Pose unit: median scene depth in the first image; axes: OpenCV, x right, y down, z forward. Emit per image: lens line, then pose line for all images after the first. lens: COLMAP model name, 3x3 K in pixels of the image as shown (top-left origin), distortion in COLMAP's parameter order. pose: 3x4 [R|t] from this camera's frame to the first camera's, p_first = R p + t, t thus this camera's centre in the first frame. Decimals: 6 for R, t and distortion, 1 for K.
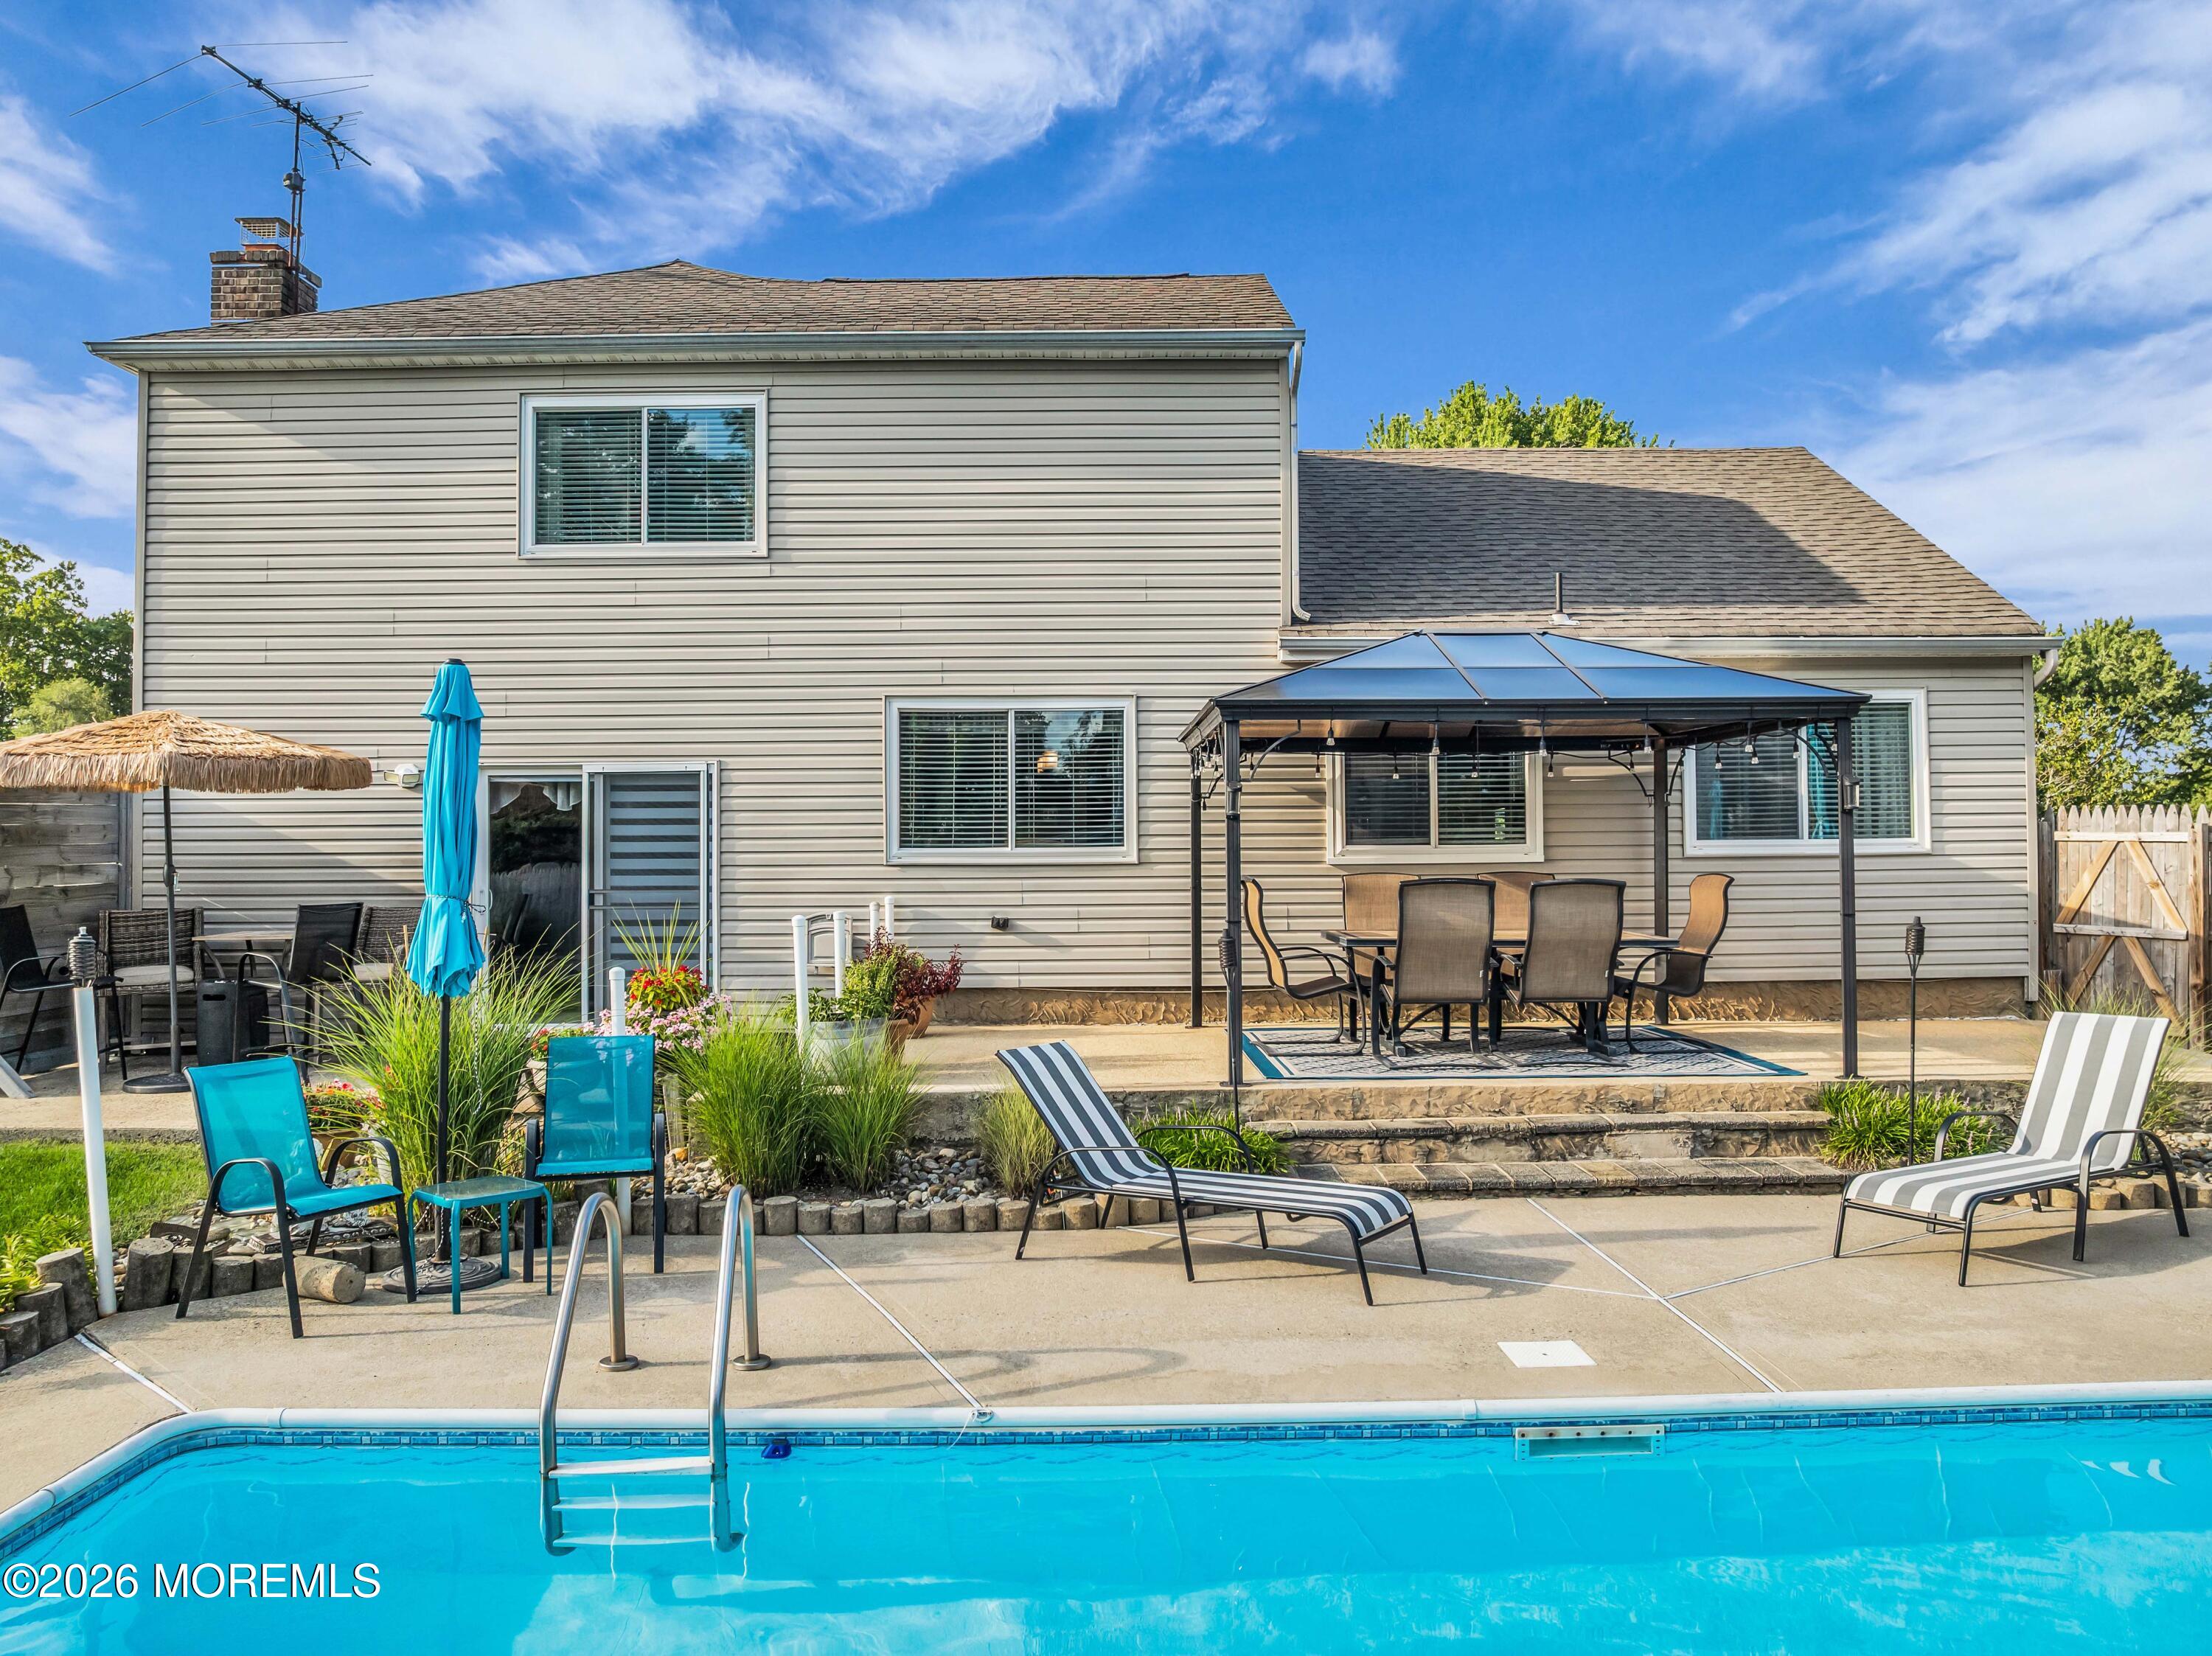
lens RADIAL K [[1562.5, 0, 1110.5], [0, 1562.5, 827.4], [0, 0, 1]] dist [-0.040715, -0.003283]
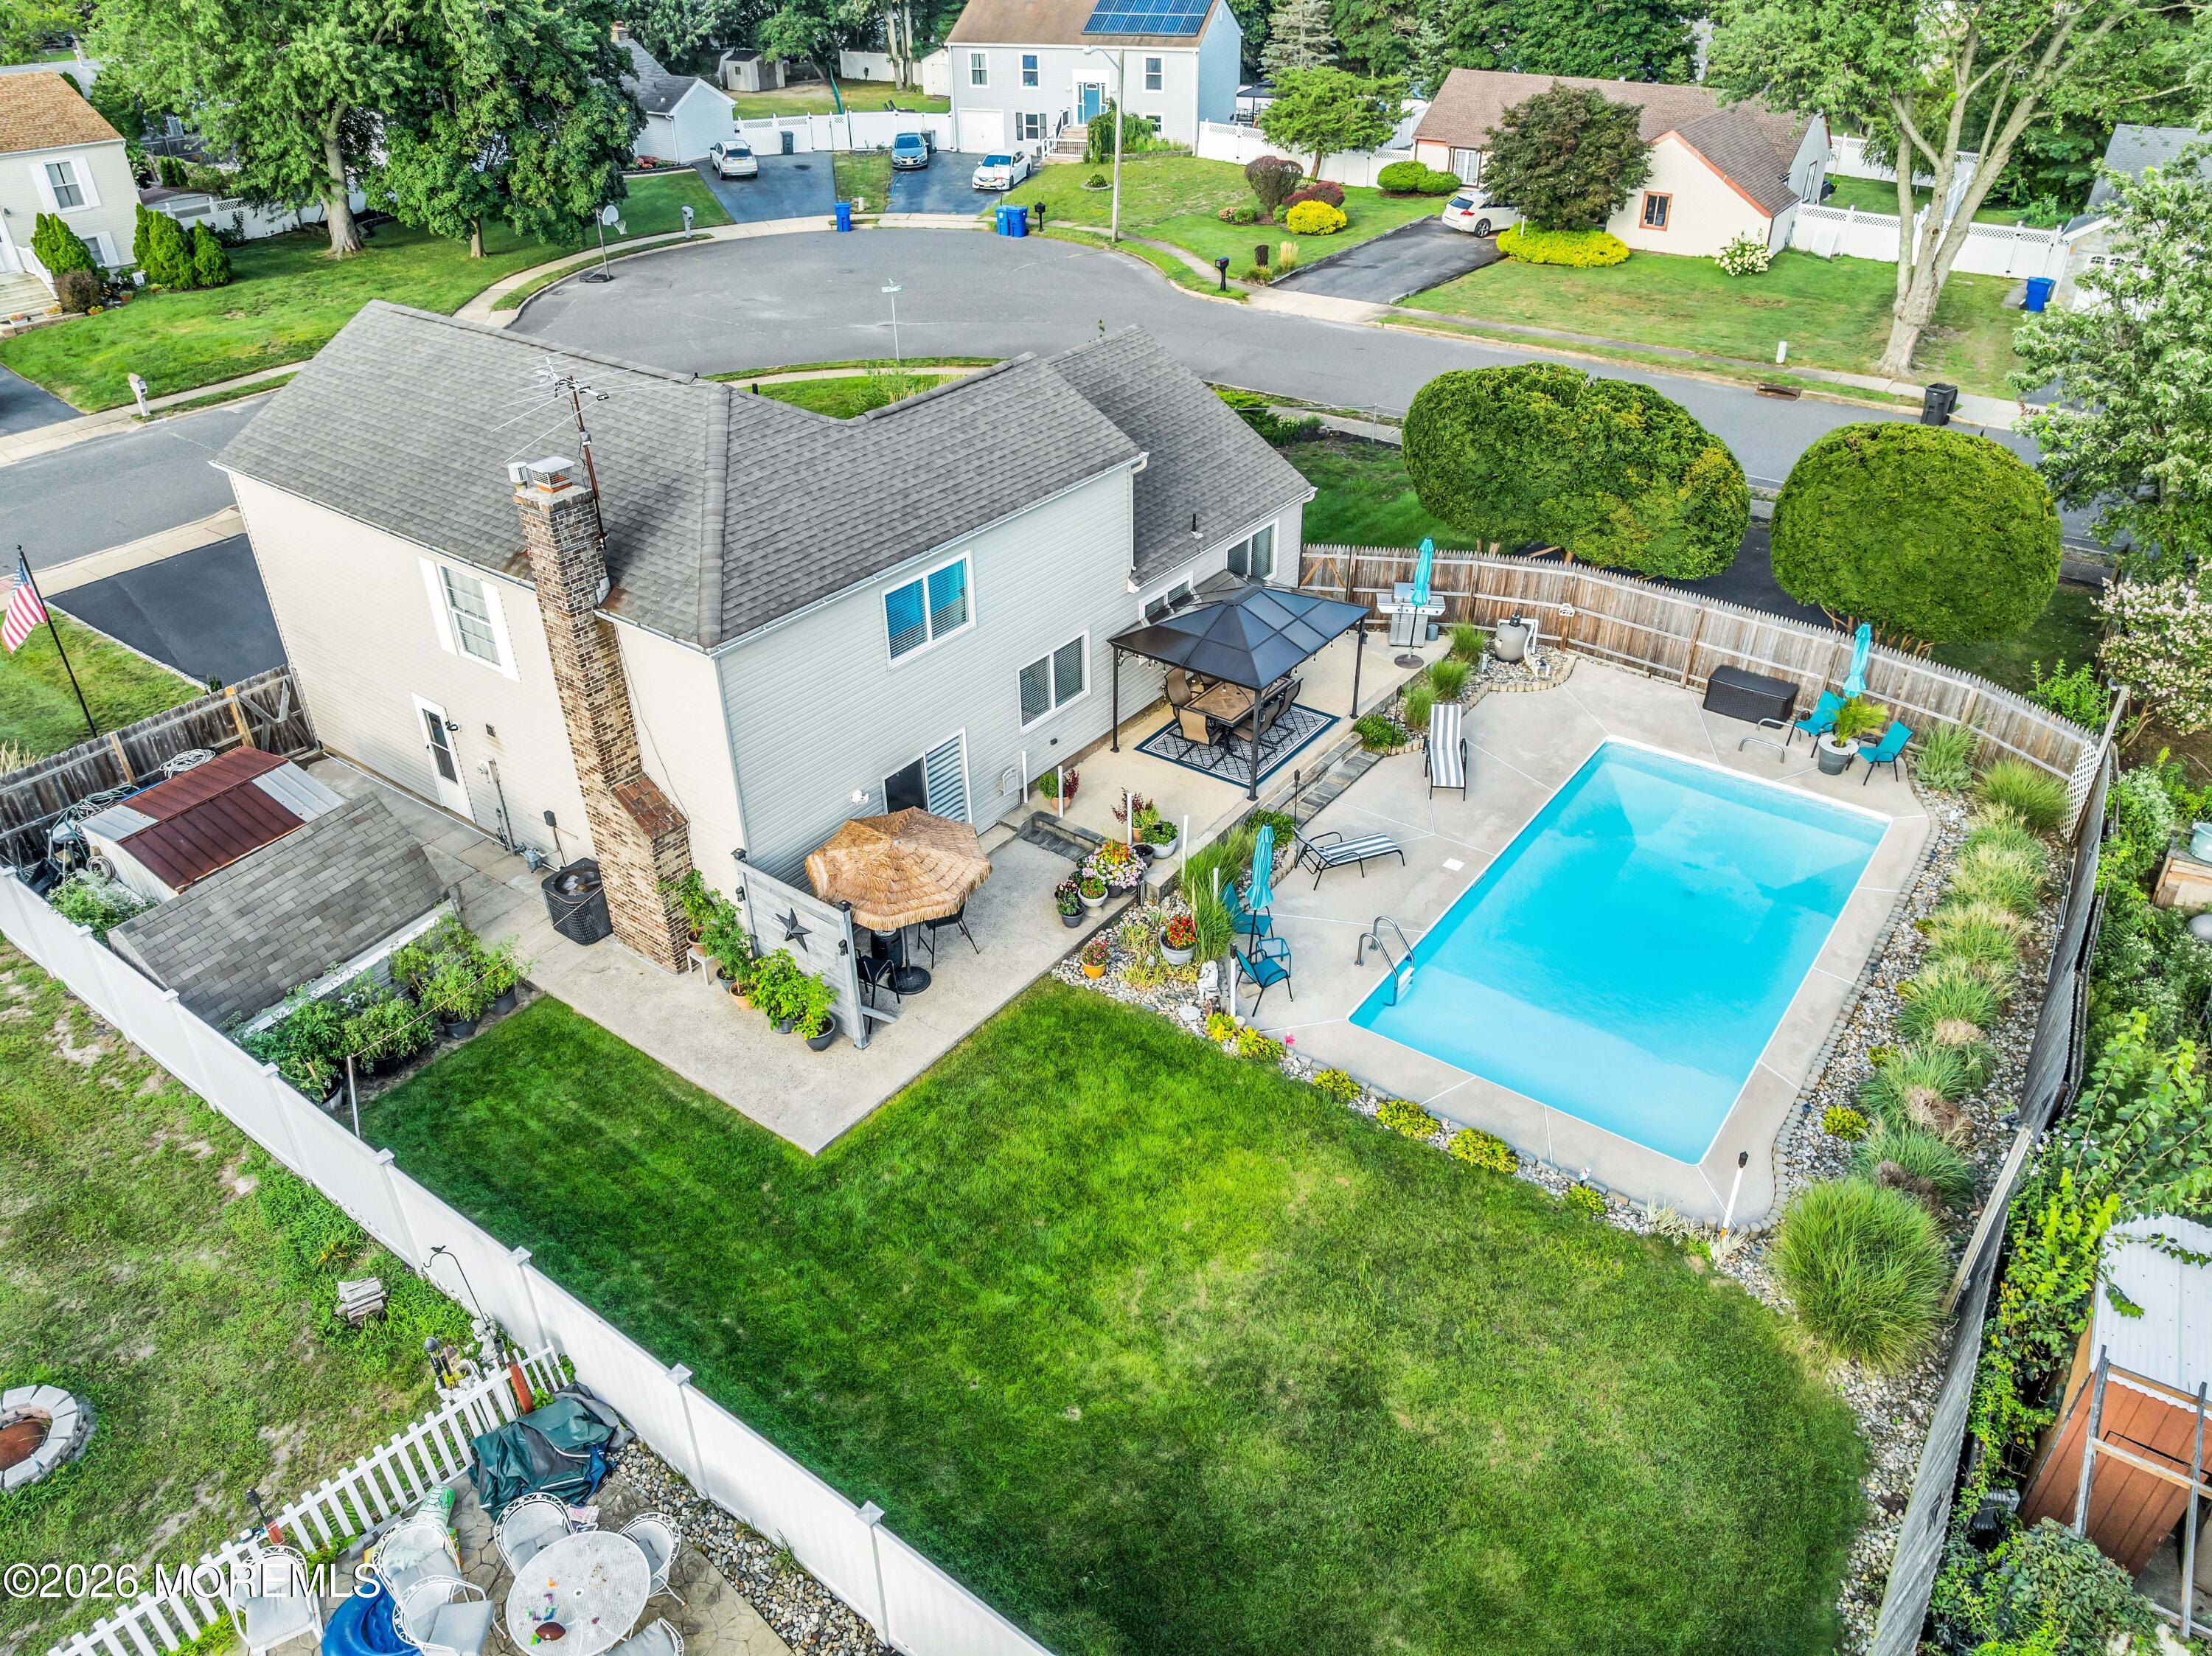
lens RADIAL K [[1549.2, 0, 1106.5], [0, 1549.2, 821.8], [0, 0, 1]] dist [-0.036370, -0.001095]
pose [[0.603215, -0.427185, 0.673531, -1.568759], [-0.008515, 0.840973, 0.541010, -1.041934], [-0.797533, -0.332080, 0.503650, -0.215604]]
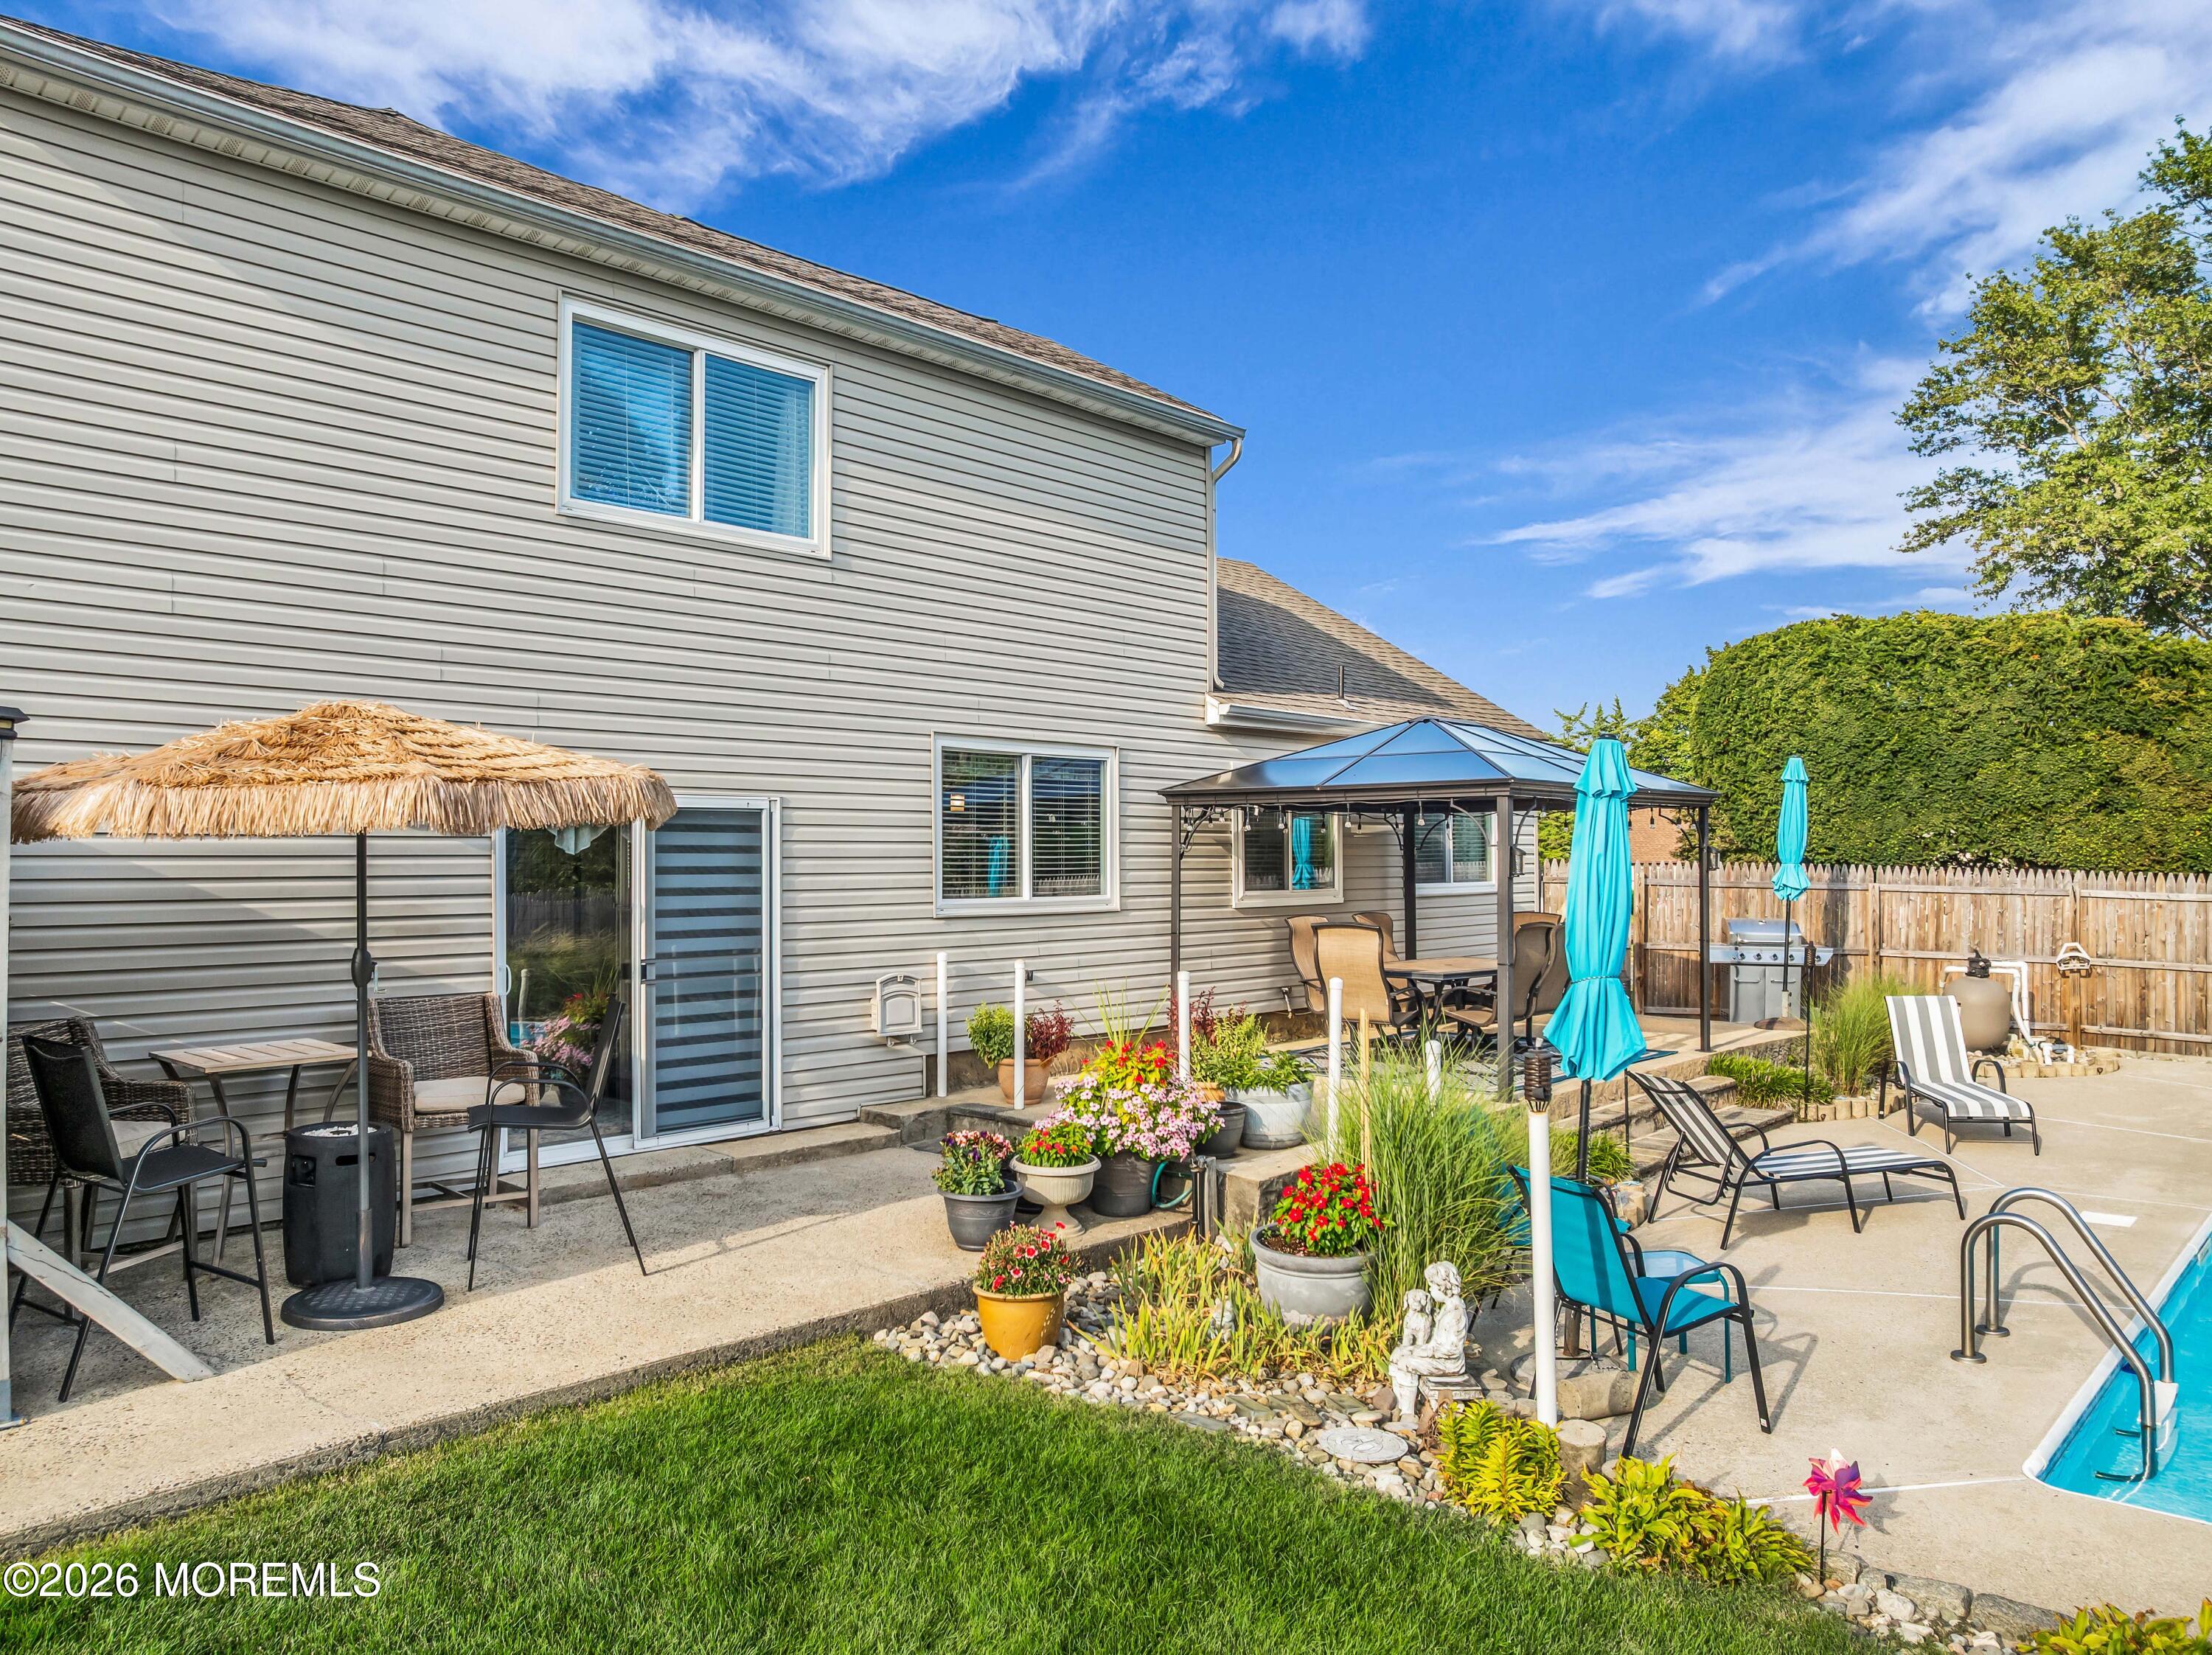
lens RADIAL K [[1562.3, 0, 1110.5], [0, 1562.3, 826.9], [0, 0, 1]] dist [-0.040715, -0.003283]
pose [[0.676424, 0.019490, 0.736254, -0.746166], [-0.014226, 0.999809, -0.013397, -0.018297], [-0.736375, -0.001412, 0.676572, 0.309321]]
